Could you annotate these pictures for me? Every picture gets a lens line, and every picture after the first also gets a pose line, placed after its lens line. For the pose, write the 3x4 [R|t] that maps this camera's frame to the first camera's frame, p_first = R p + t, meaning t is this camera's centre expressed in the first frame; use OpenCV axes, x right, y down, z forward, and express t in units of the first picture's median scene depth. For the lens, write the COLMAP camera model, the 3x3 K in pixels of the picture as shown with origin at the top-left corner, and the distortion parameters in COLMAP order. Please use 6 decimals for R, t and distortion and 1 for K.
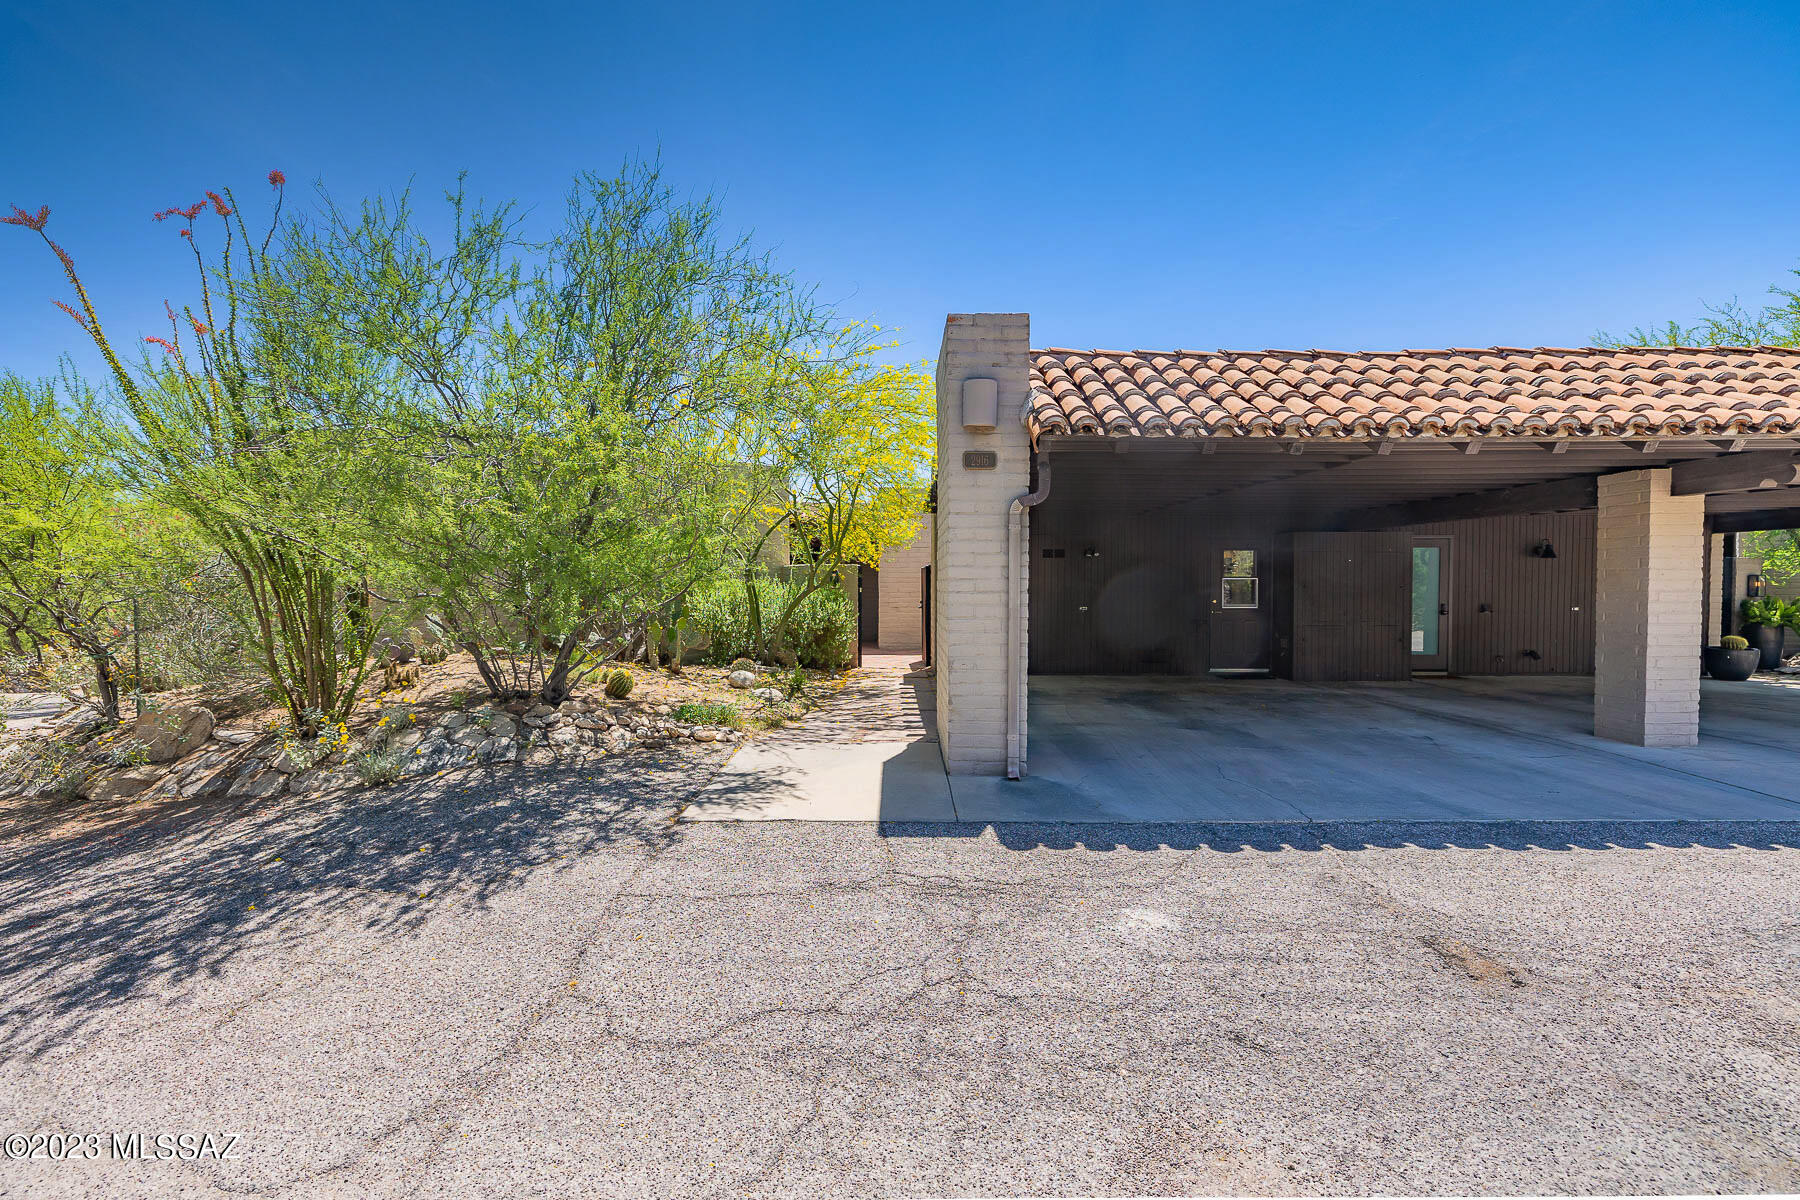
lens RADIAL K [[766.5, 0, 874.8], [0, 766.5, 582.2], [0, 0, 1]] dist [0.001190, 0.000556]
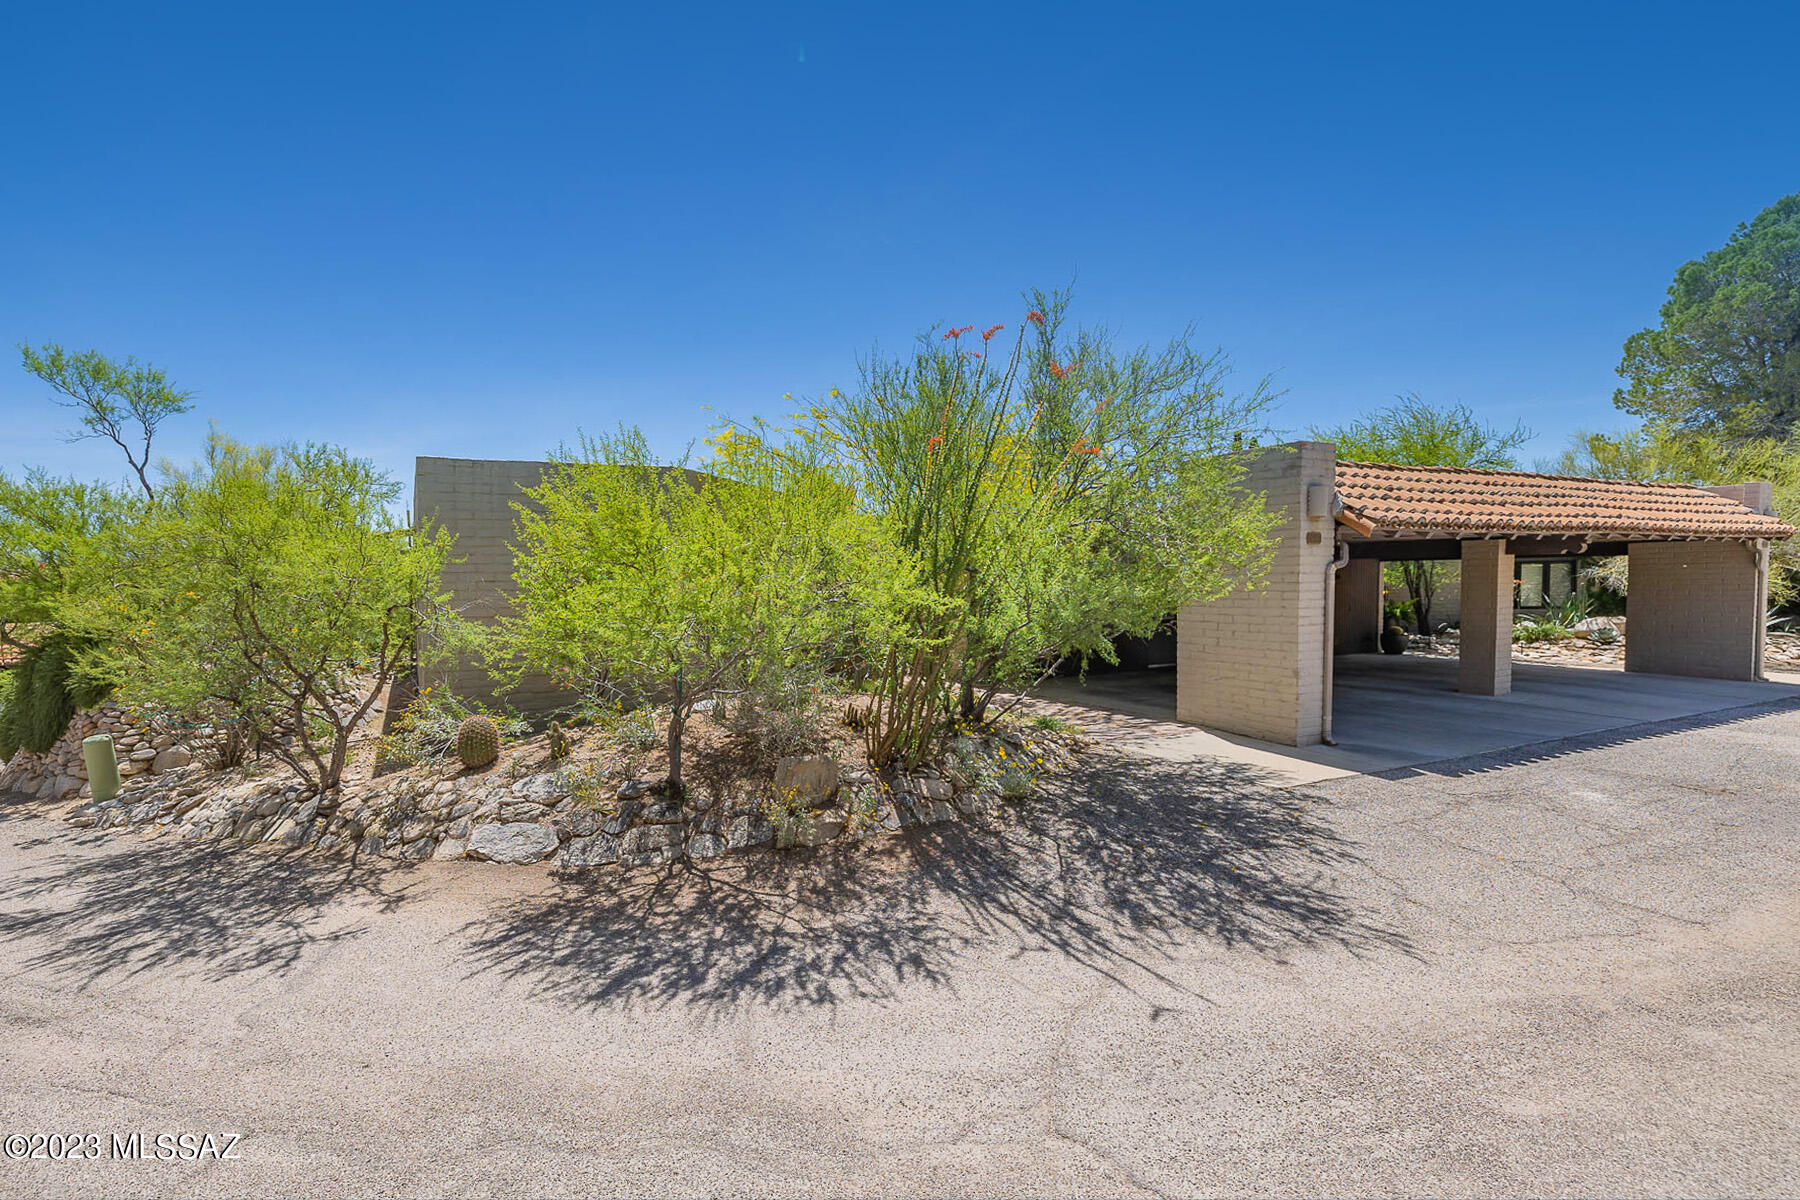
lens RADIAL K [[784.5, 0, 890.7], [0, 784.5, 555.8], [0, 0, 1]] dist [0.001142, -0.000227]
pose [[0.893044, 0.021067, 0.449476, -1.775655], [0.006477, 0.998198, -0.059655, -0.048932], [-0.449922, 0.056186, 0.891298, -0.006362]]
